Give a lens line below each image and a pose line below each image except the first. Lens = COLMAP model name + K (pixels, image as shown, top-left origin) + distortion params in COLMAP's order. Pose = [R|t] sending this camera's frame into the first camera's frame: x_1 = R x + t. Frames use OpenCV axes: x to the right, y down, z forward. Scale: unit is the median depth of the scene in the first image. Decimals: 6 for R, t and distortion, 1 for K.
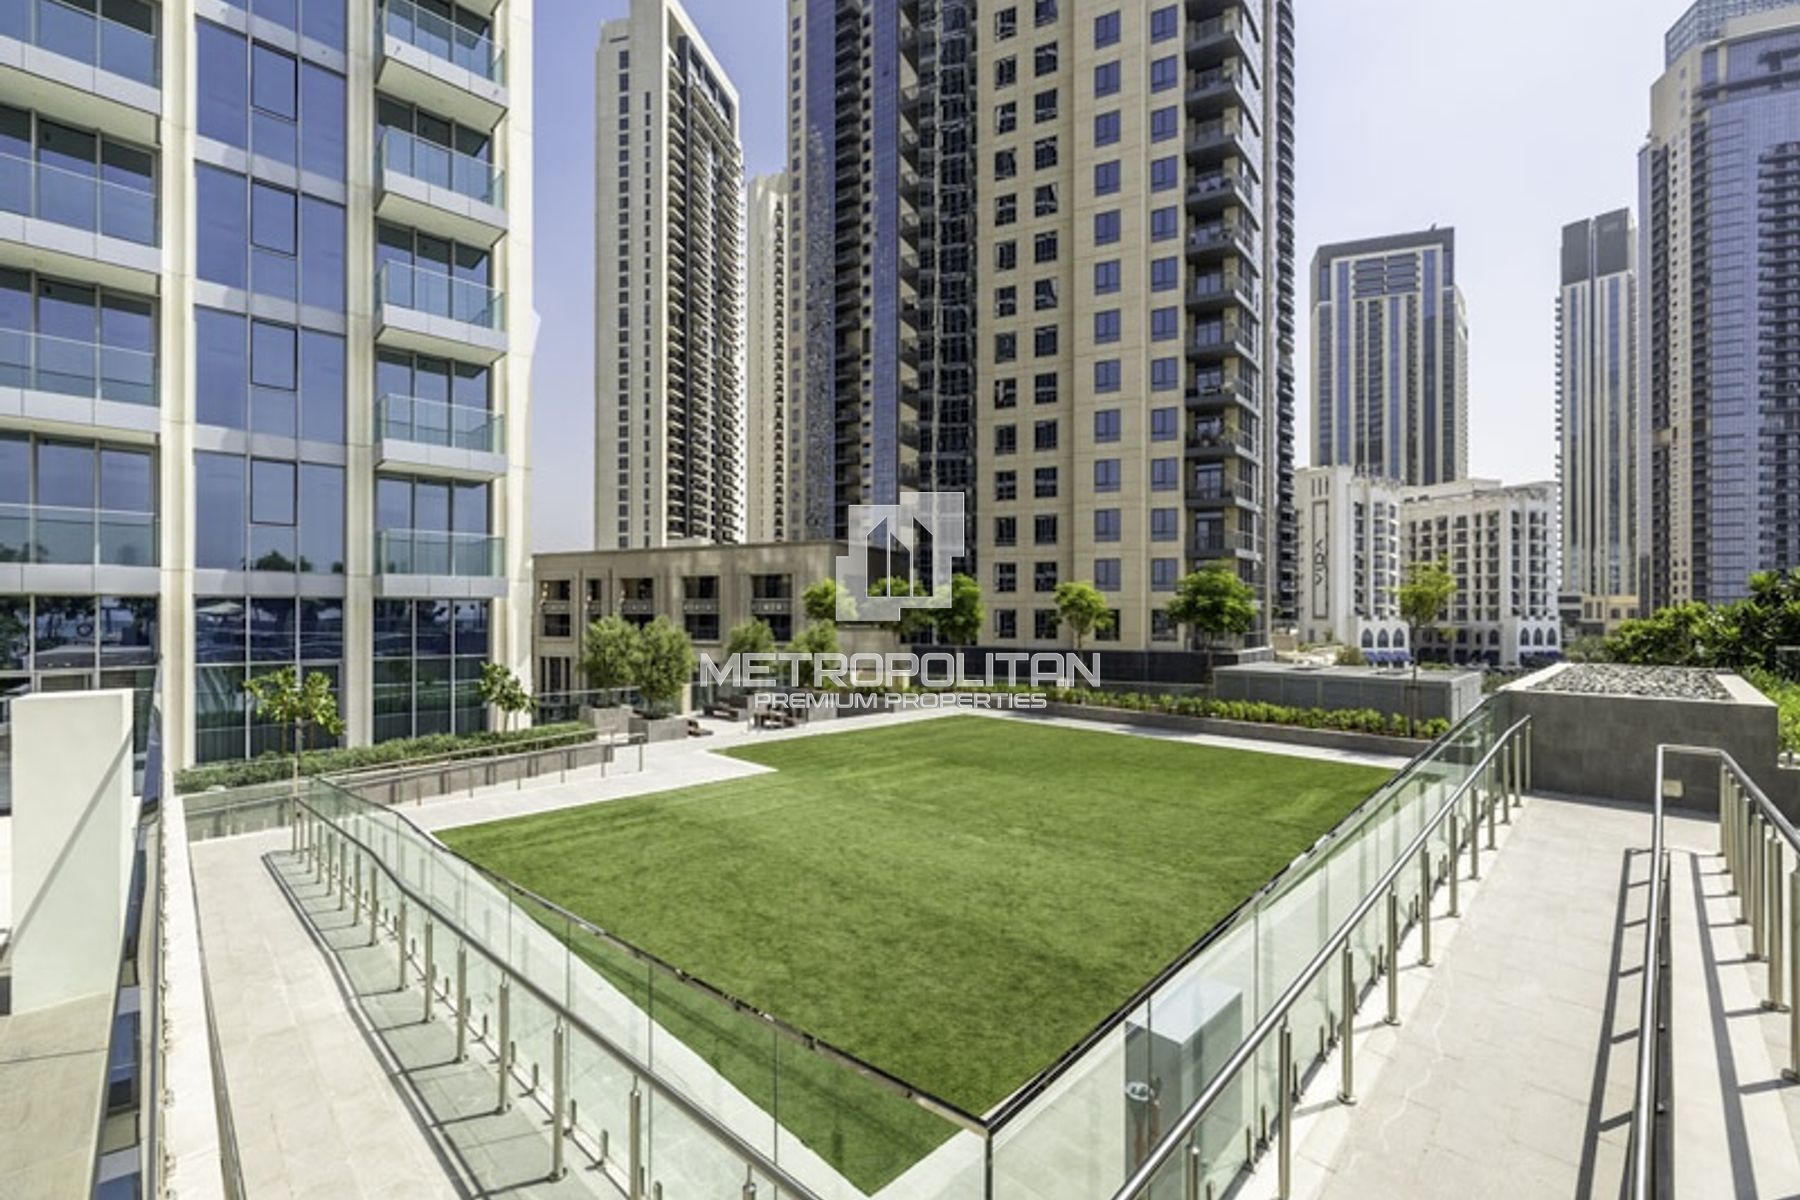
lens RADIAL K [[751.7, 0, 895.1], [0, 751.7, 612.5], [0, 0, 1]] dist [0.000864, -0.000244]
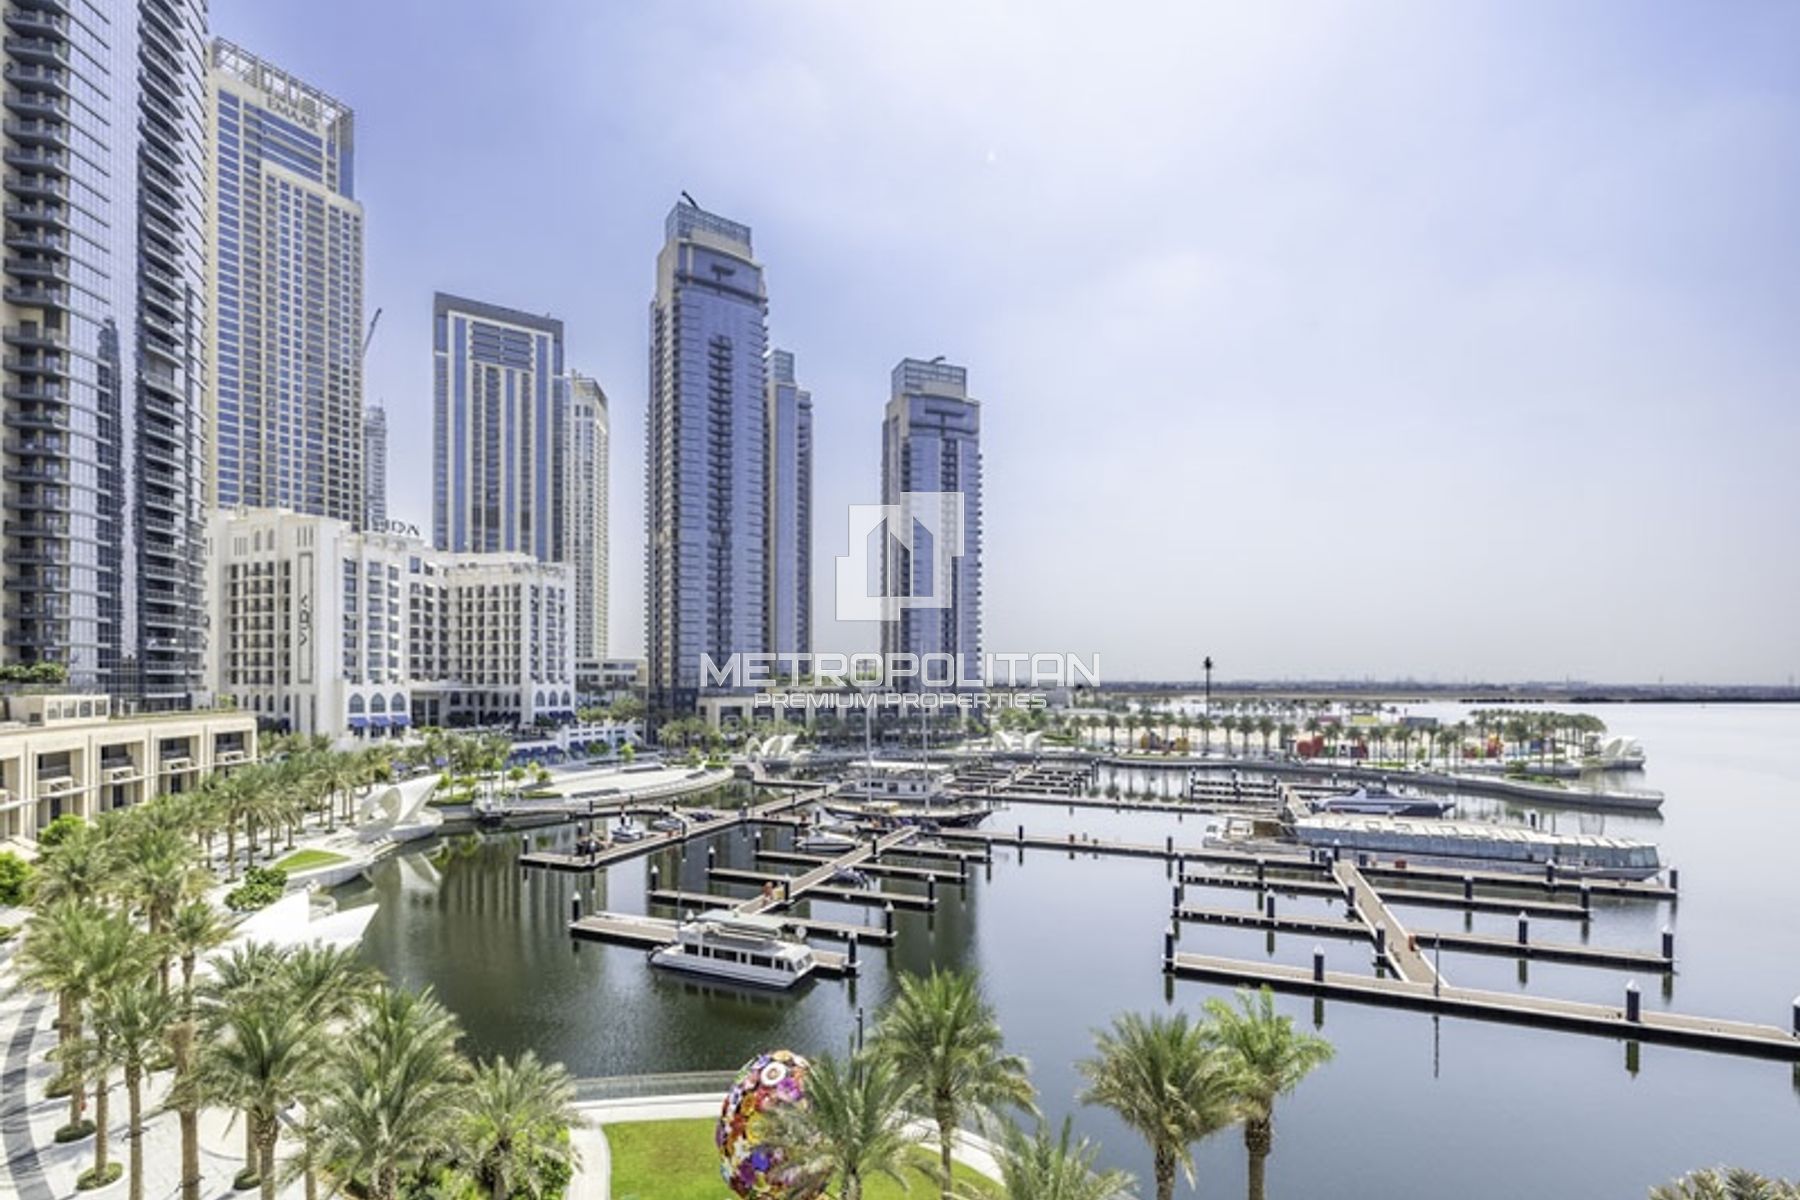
lens RADIAL K [[782.2, 0, 908.8], [0, 782.2, 682.3], [0, 0, 1]] dist [0.001528, 0.000100]
pose [[0.617366, -0.000924, 0.786676, 0.255919], [-0.003273, 0.999988, 0.003743, 0.001750], [-0.786669, -0.004885, 0.617355, -0.143923]]
